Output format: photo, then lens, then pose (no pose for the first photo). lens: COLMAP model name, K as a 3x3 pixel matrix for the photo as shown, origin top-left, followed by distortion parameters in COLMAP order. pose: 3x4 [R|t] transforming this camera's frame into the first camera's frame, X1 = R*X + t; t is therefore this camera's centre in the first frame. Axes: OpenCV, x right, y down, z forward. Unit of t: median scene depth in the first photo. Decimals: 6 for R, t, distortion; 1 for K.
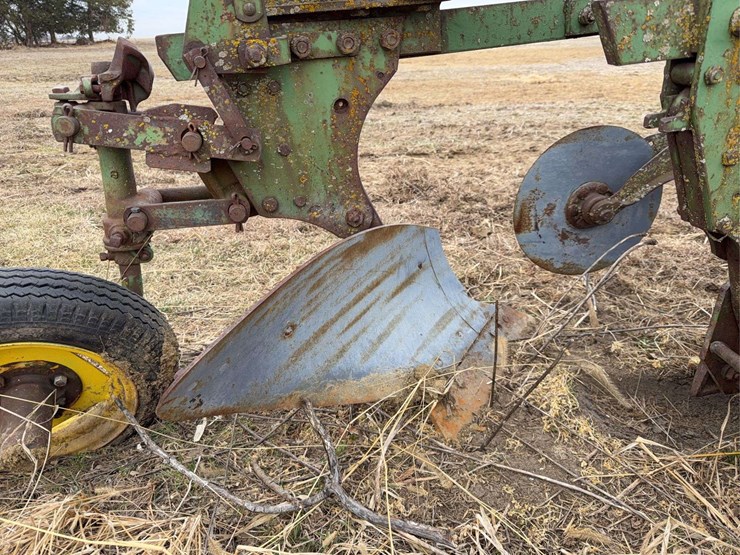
lens RADIAL K [[494.8, 0, 370.0], [0, 494.8, 277.5], [0, 0, 1]] dist [0.076032, -0.114437]
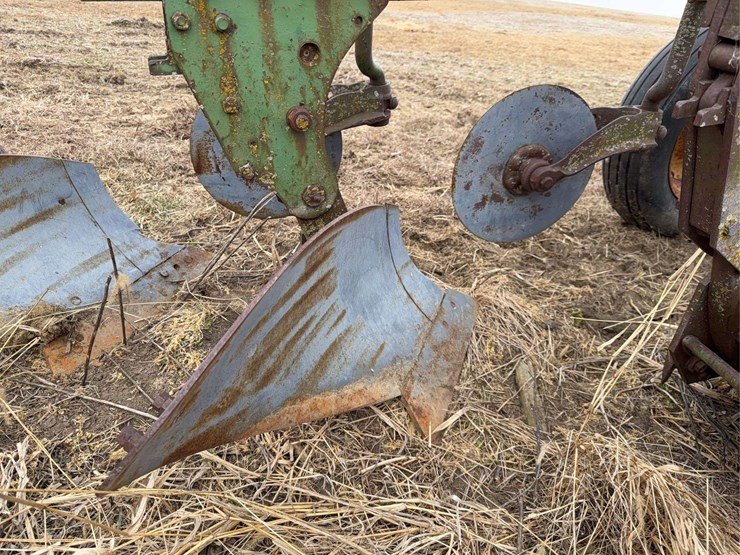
lens RADIAL K [[494.8, 0, 370.0], [0, 494.8, 277.5], [0, 0, 1]] dist [0.076032, -0.114437]
pose [[0.977678, 0.013834, 0.209654, 0.470385], [-0.036303, 0.993945, 0.103705, 0.000619], [-0.206950, -0.109001, 0.972261, -0.075990]]
